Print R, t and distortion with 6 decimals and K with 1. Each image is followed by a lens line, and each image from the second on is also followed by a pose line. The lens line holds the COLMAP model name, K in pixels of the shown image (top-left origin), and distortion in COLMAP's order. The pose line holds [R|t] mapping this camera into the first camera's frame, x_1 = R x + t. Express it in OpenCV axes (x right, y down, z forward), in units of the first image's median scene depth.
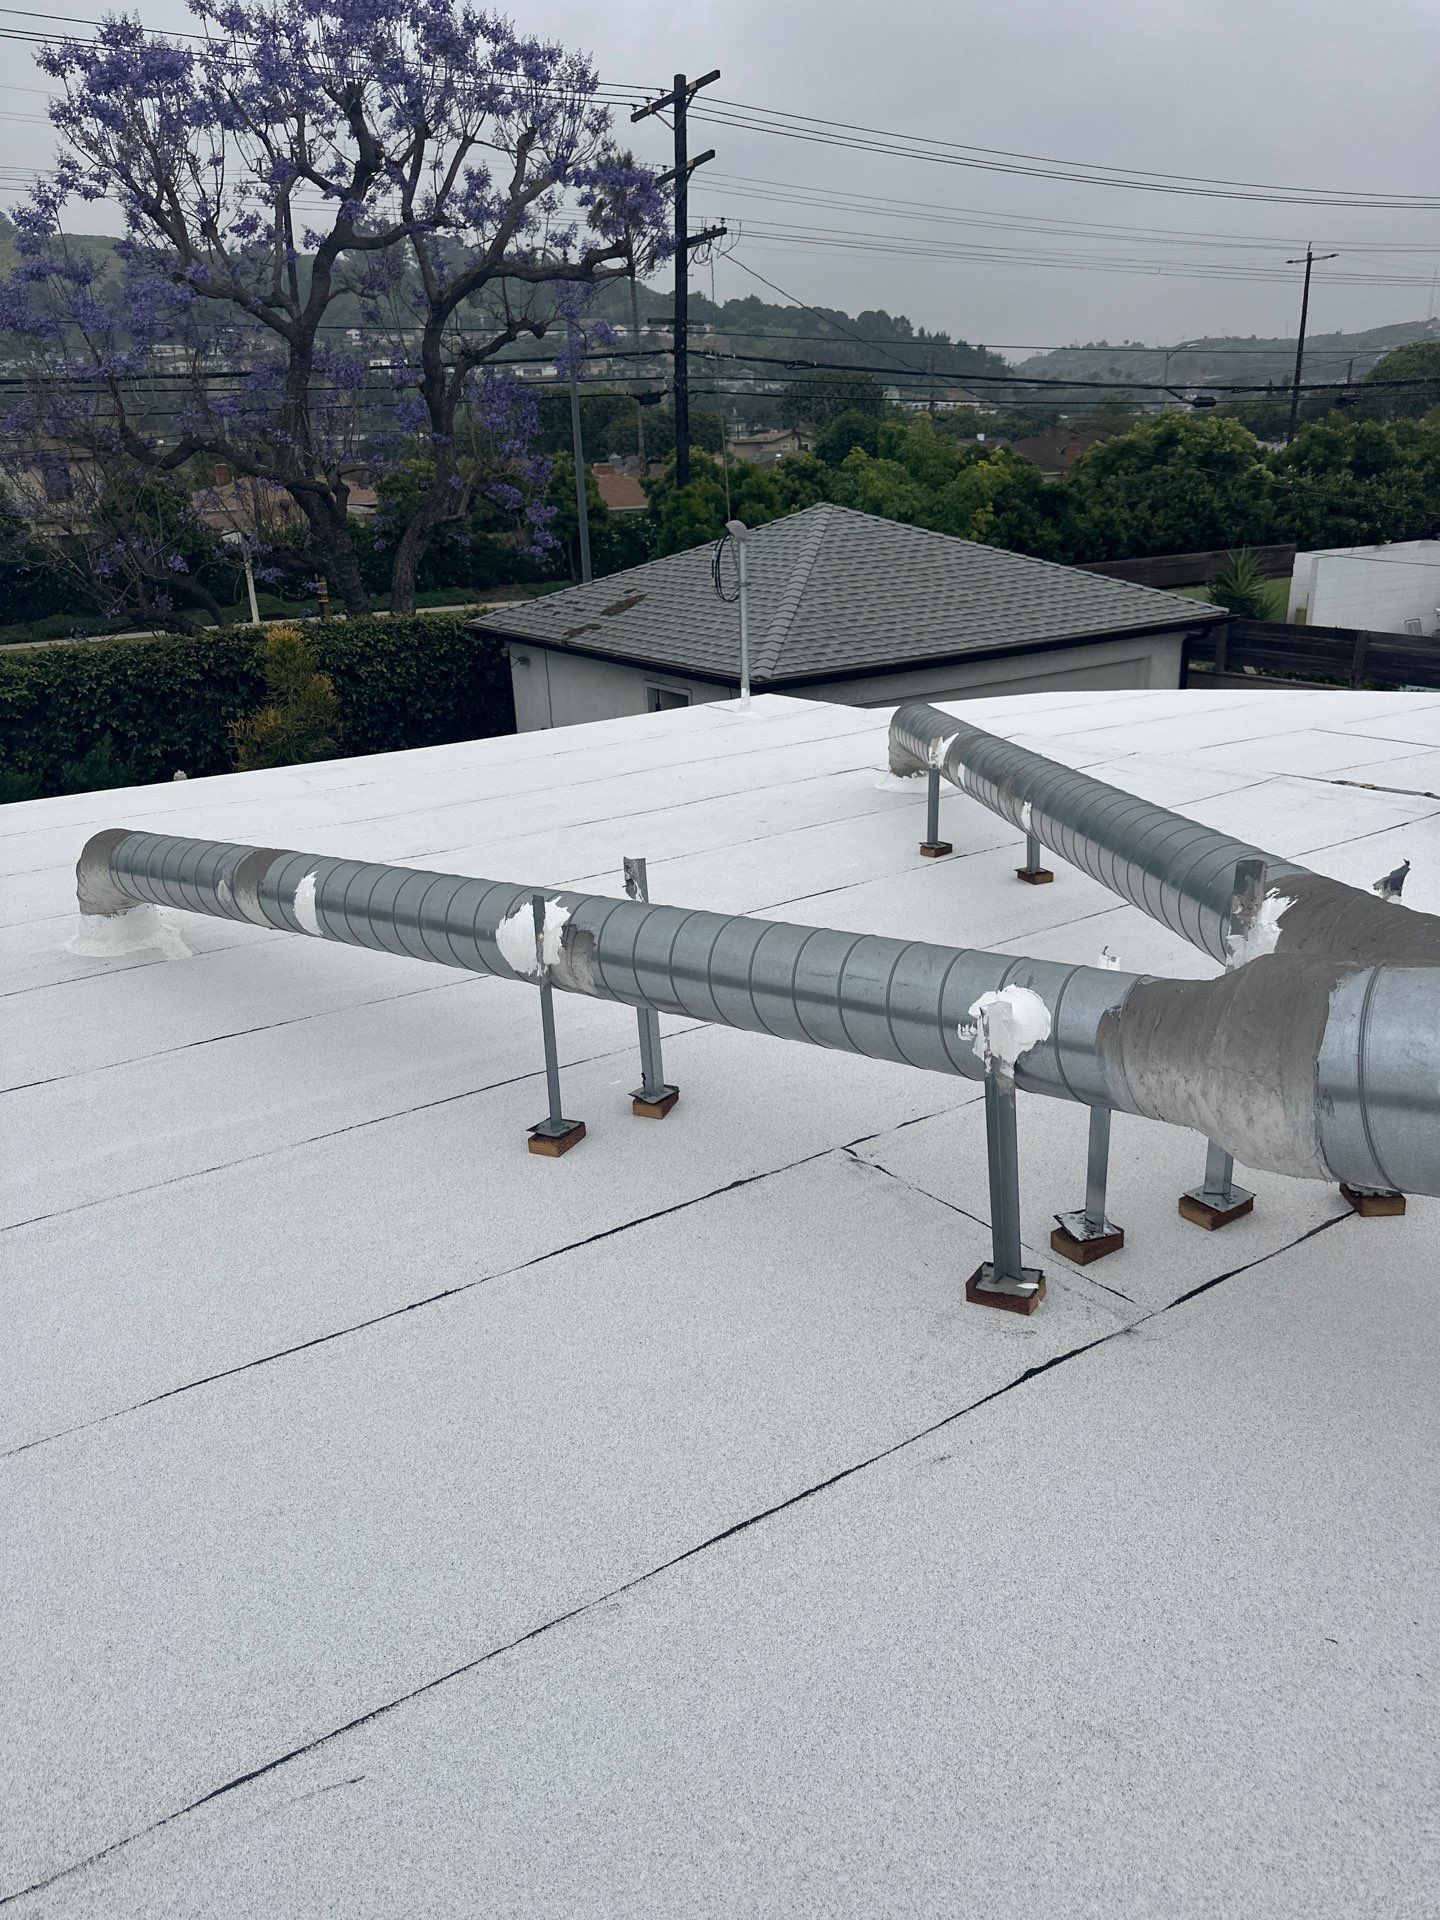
lens RADIAL K [[1343.0, 0, 721.7], [0, 1343.0, 977.8], [0, 0, 1]] dist [0.137936, -0.258151]
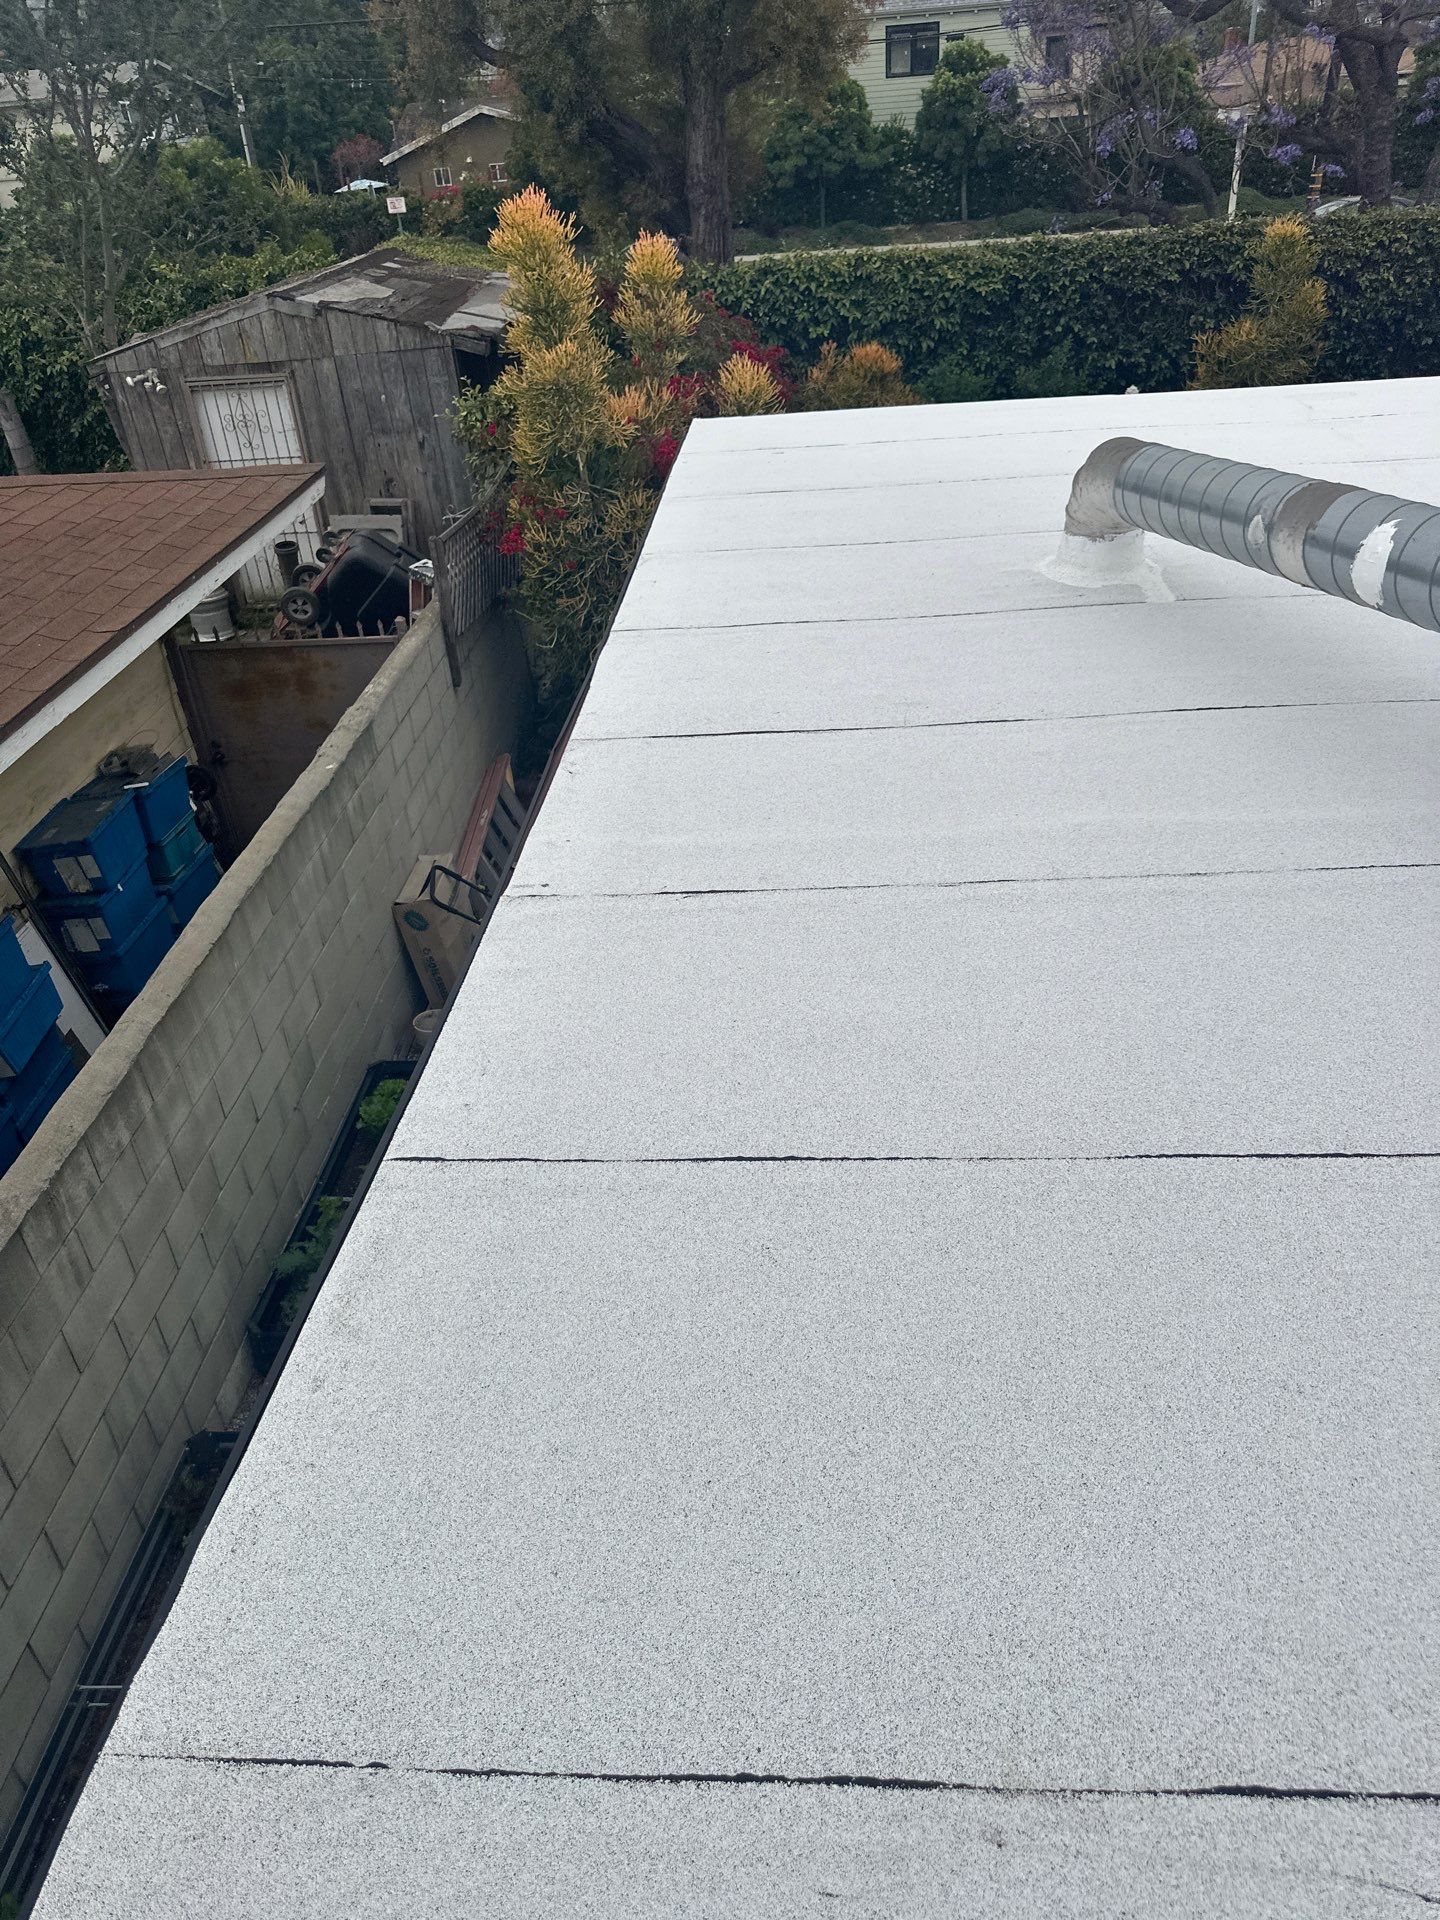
lens RADIAL K [[1377.5, 0, 720.0], [0, 1377.5, 960.0], [0, 0, 1]] dist [-0.013677, 0.004636]
pose [[0.810614, 0.296488, -0.504975, -0.039165], [-0.170248, 0.944423, 0.281212, 0.000866], [0.560286, -0.141983, 0.816040, 0.033163]]
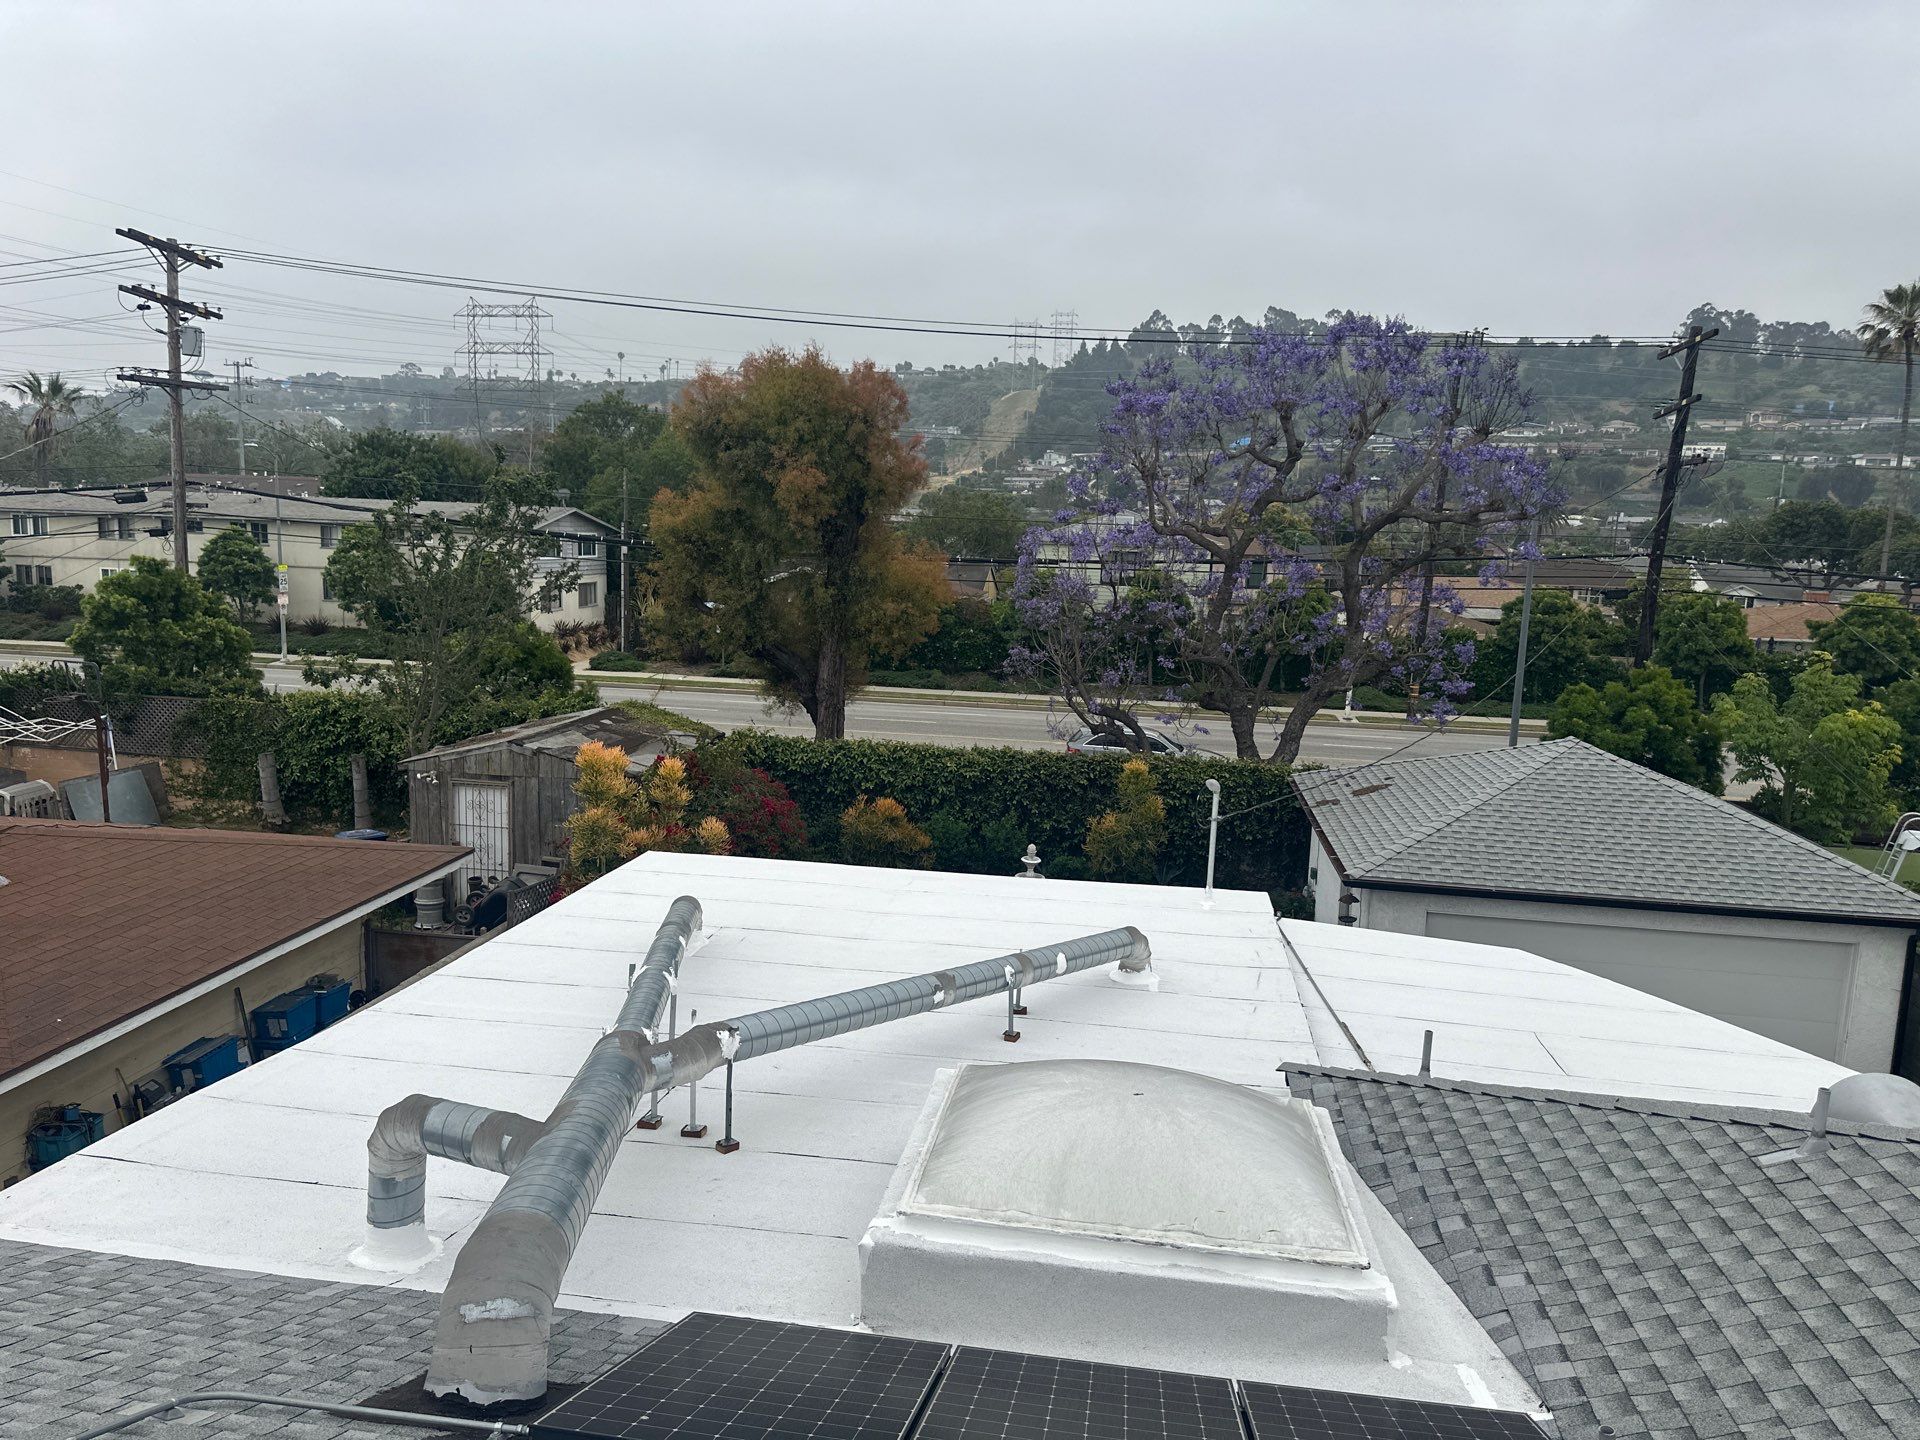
lens RADIAL K [[1343.0, 0, 960.0], [0, 1343.0, 720.0], [0, 0, 1]] dist [0.137936, -0.258151]
pose [[0.754800, 0.155017, -0.637374, 0.431466], [-0.290924, 0.949993, -0.113473, -0.085772], [0.587911, 0.271077, 0.762153, -0.189781]]
